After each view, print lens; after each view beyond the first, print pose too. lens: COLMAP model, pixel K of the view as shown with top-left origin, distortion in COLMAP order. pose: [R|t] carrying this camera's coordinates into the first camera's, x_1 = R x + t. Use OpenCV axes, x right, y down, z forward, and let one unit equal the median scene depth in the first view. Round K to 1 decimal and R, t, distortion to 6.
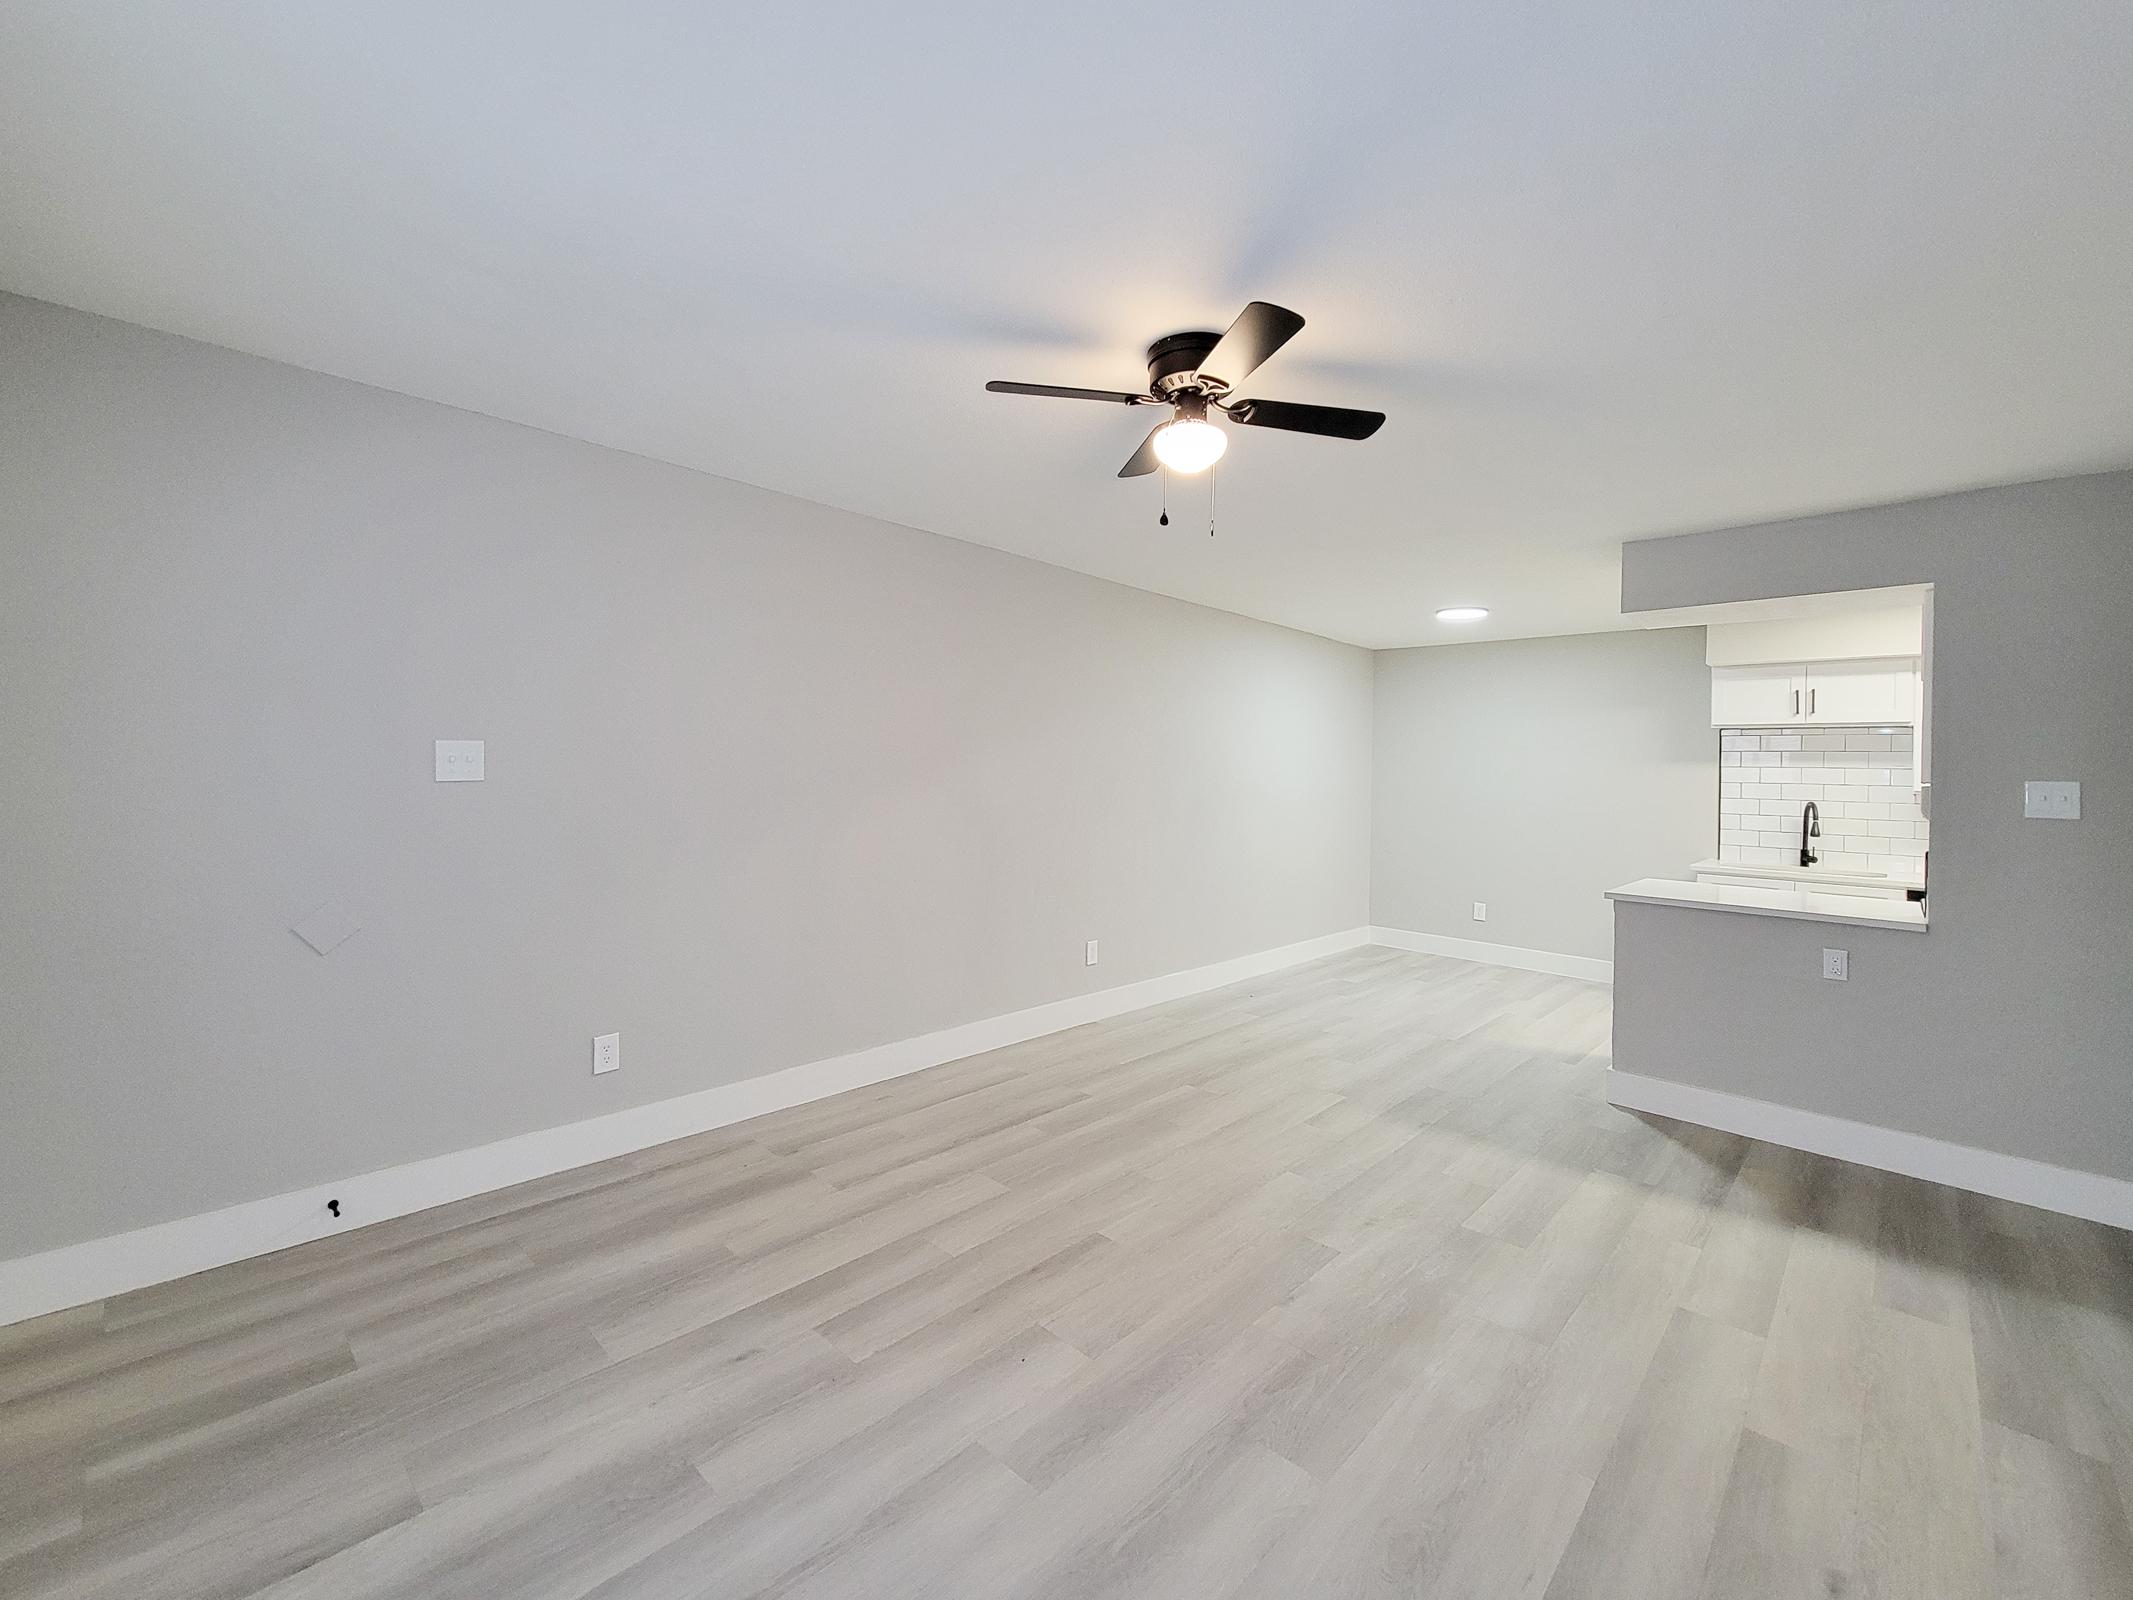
lens RADIAL K [[878.9, 0, 1064.6], [0, 878.9, 791.8], [0, 0, 1]] dist [-0.001959, -0.000359]
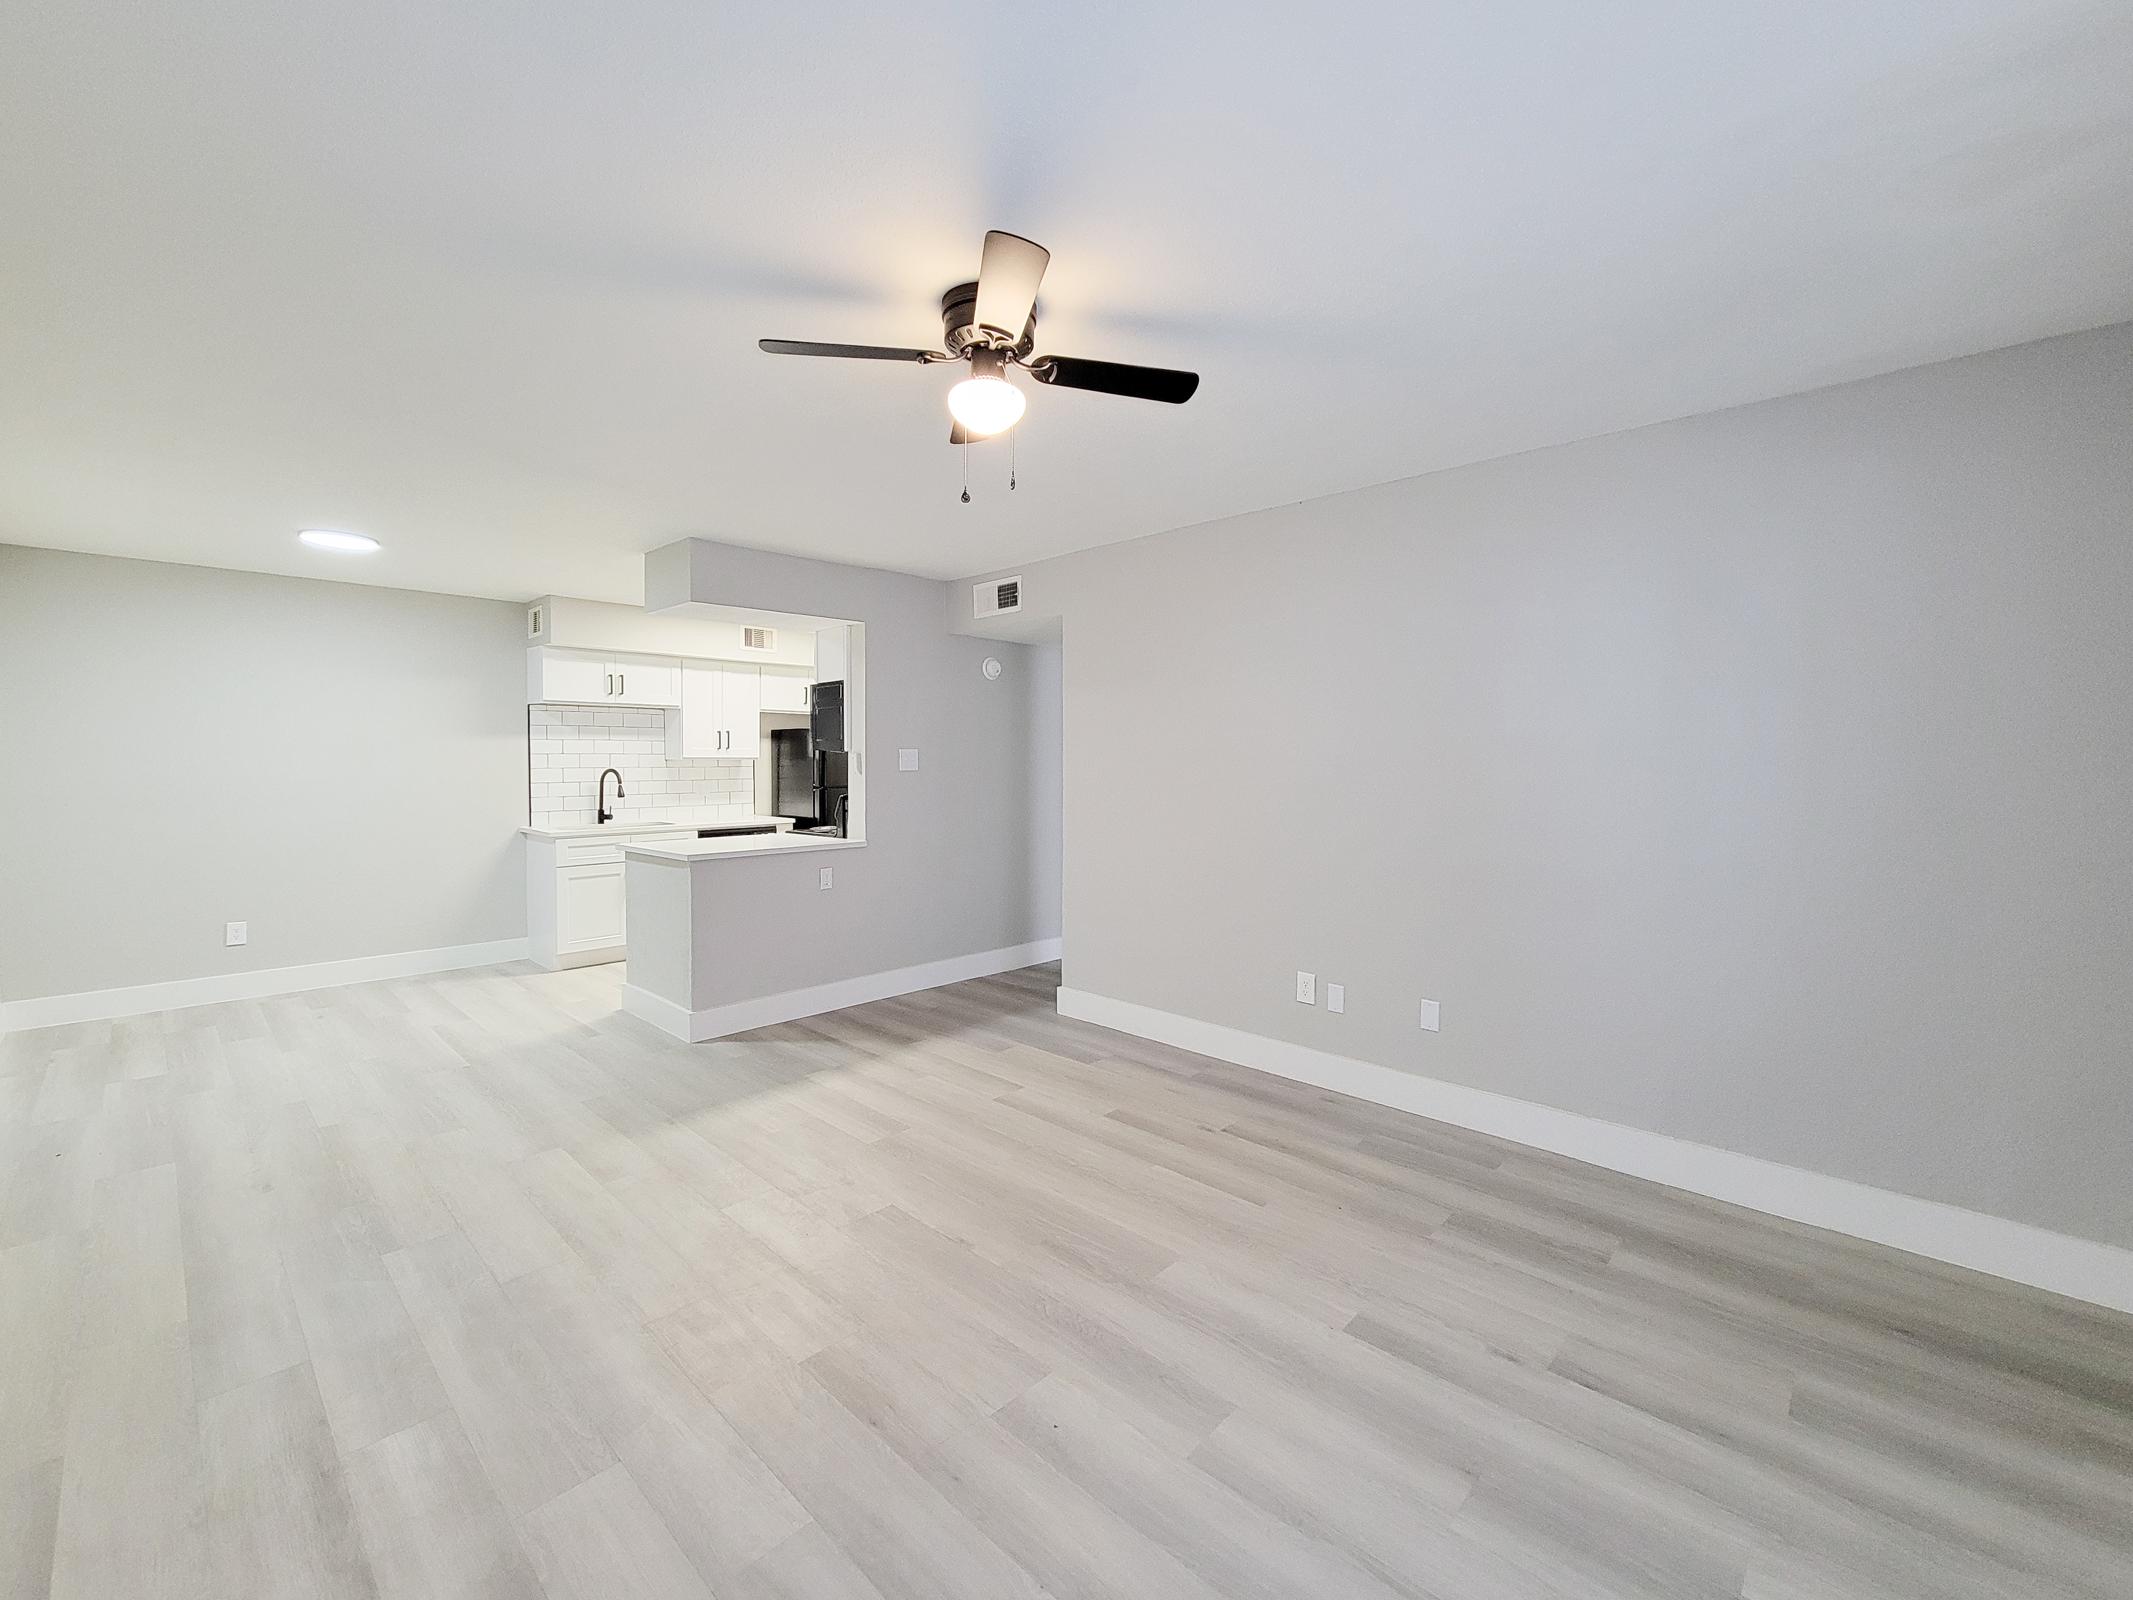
lens RADIAL K [[869.5, 0, 1066.2], [0, 869.5, 814.0], [0, 0, 1]] dist [0.001454, 0.000083]
pose [[0.003348, -0.087992, 0.996116, -0.516774], [0.026650, 0.995775, 0.087872, -0.022855], [-0.999639, 0.026253, 0.005679, 0.582310]]
